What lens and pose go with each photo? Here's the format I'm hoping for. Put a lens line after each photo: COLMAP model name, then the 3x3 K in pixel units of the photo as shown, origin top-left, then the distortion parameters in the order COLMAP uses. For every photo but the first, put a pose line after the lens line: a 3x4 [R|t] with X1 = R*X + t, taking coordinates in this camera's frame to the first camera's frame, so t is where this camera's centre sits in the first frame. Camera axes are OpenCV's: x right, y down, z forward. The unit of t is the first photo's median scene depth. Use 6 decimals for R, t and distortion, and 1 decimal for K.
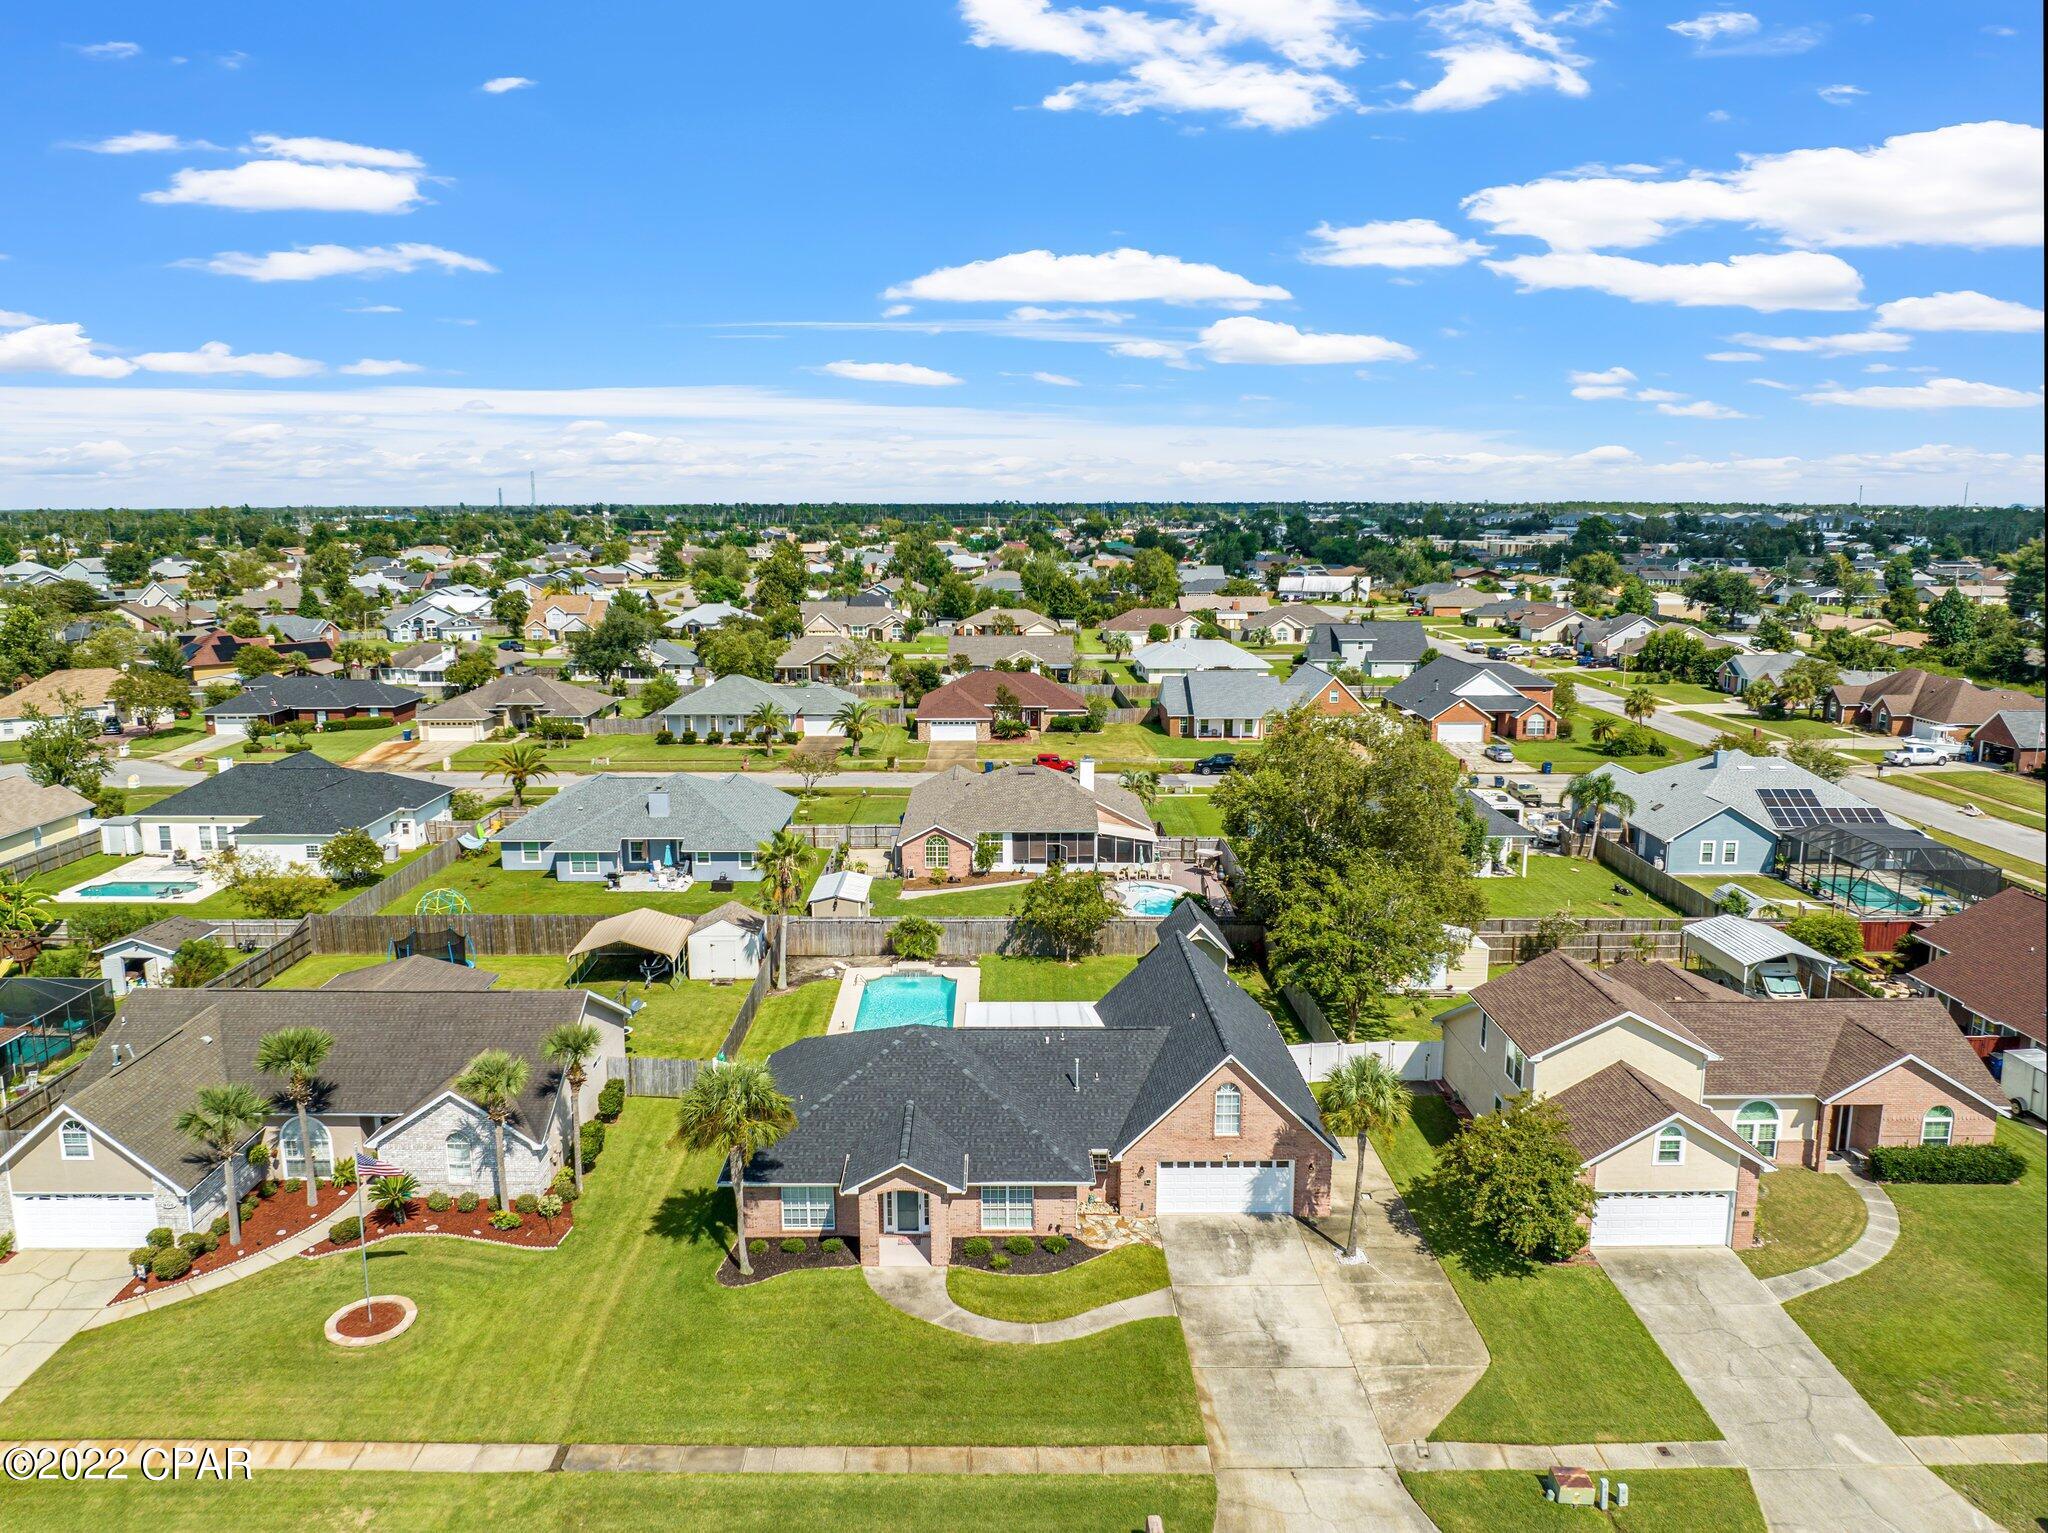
lens RADIAL K [[1435.5, 0, 1033.5], [0, 1435.5, 764.4], [0, 0, 1]] dist [-0.030228, 0.004361]
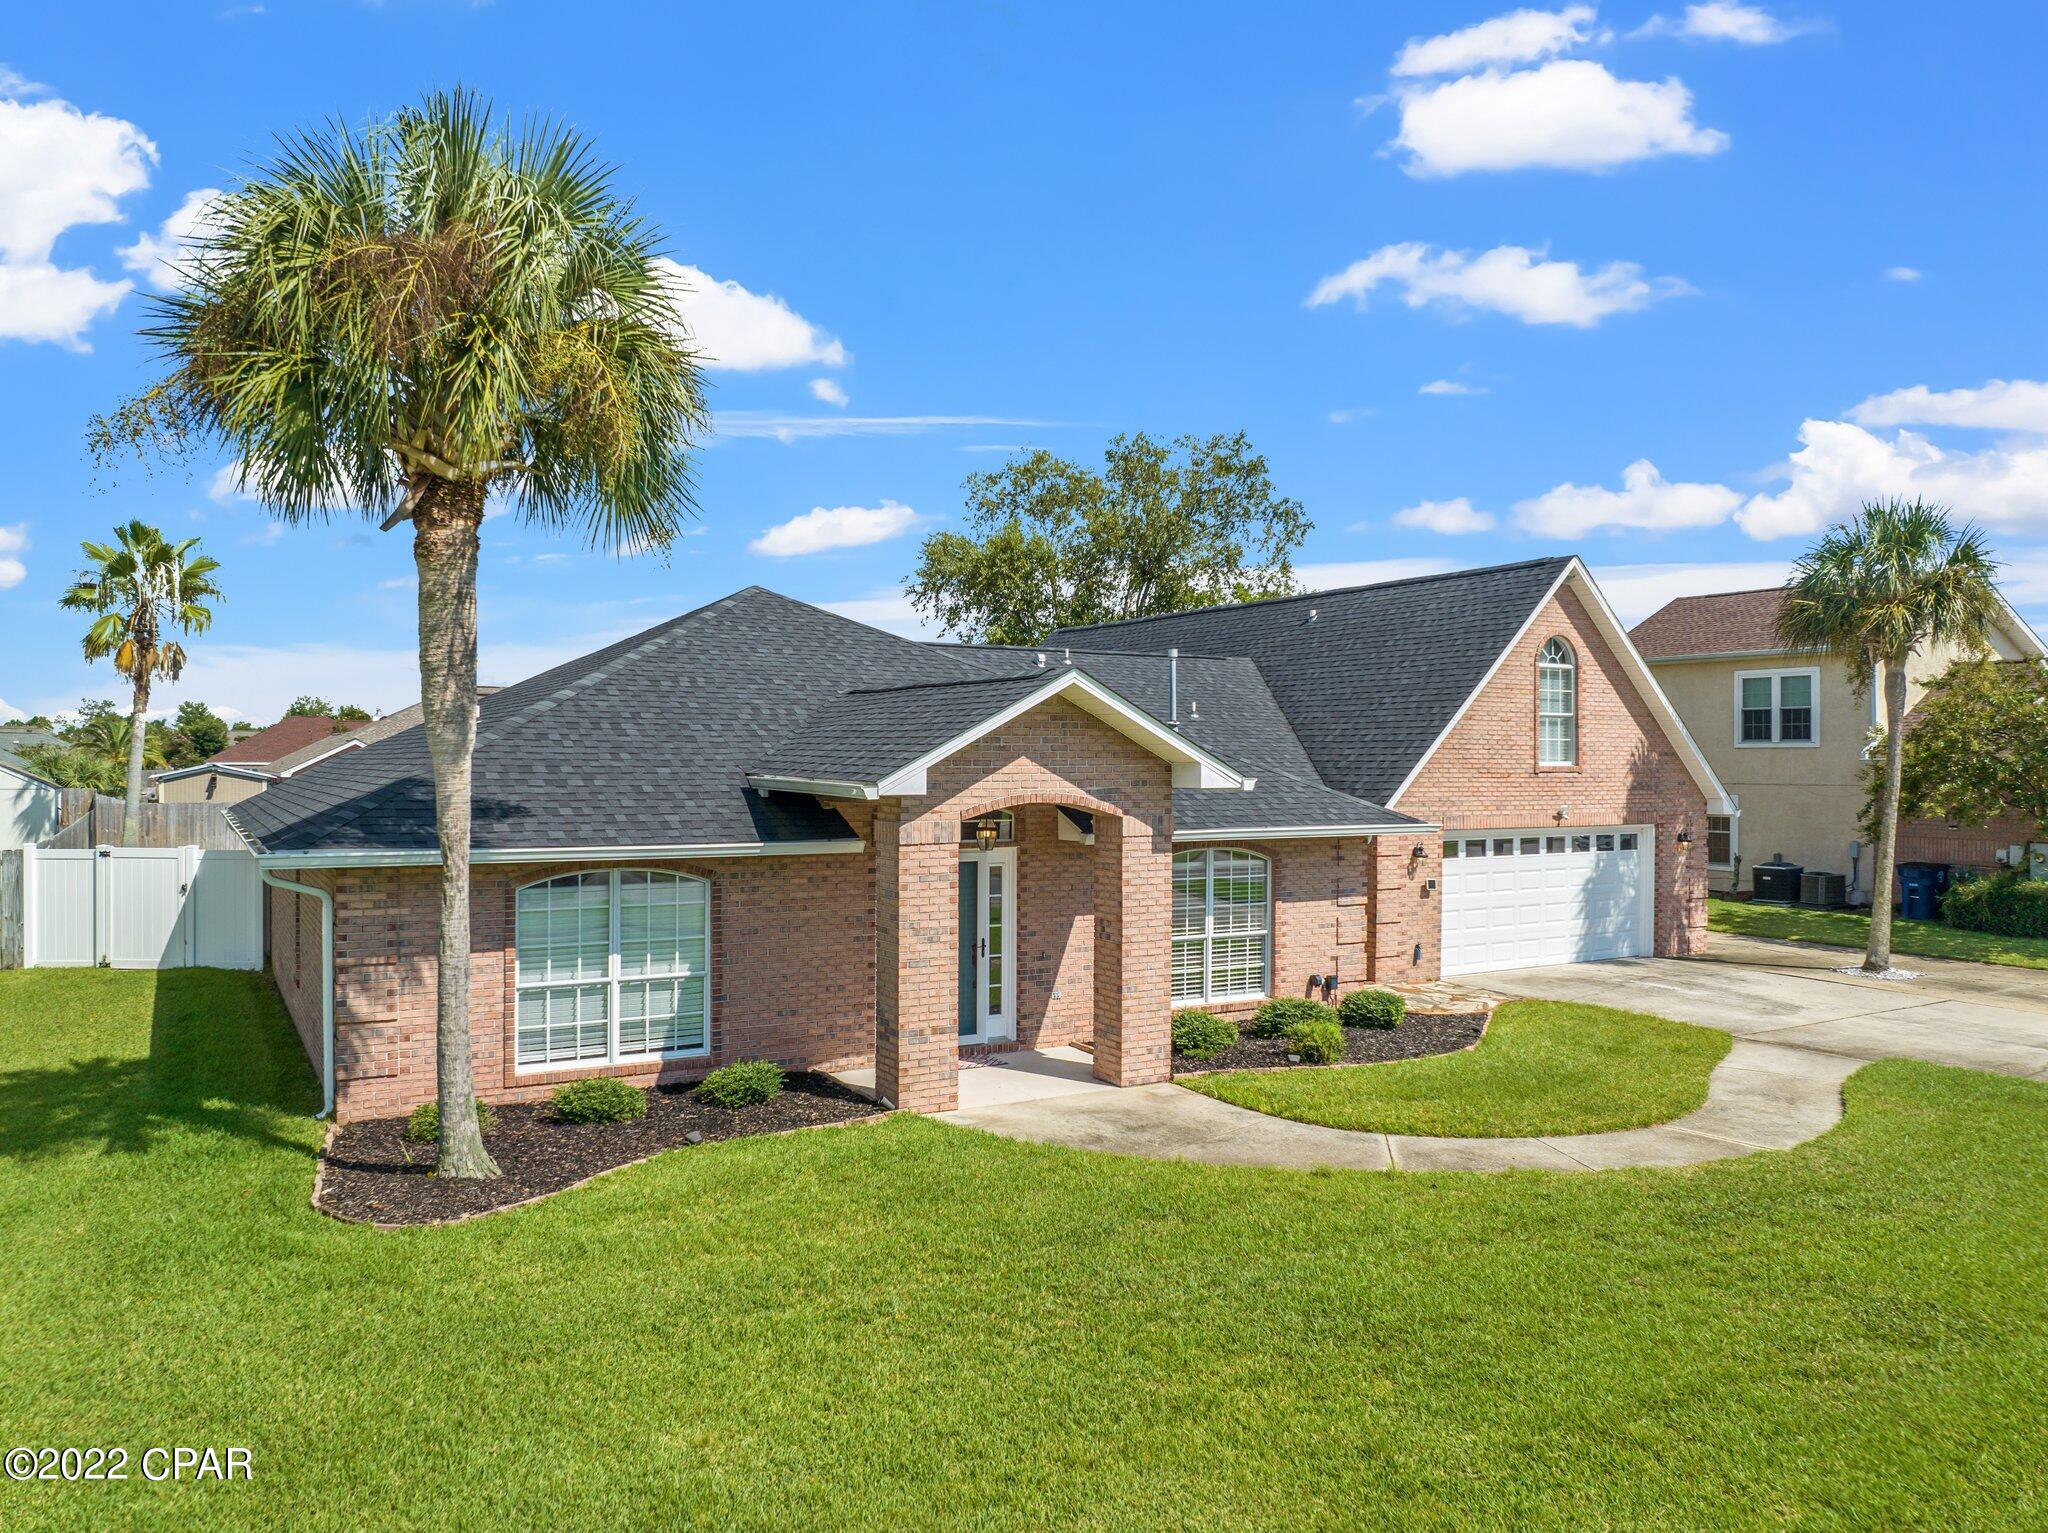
lens RADIAL K [[1435.5, 0, 1014.9], [0, 1435.5, 774.7], [0, 0, 1]] dist [-0.030228, 0.004361]
pose [[0.870734, -0.005215, 0.491727, -0.233315], [0.087028, 0.985794, -0.143651, 0.331653], [-0.483992, 0.167876, 0.858819, 0.761553]]
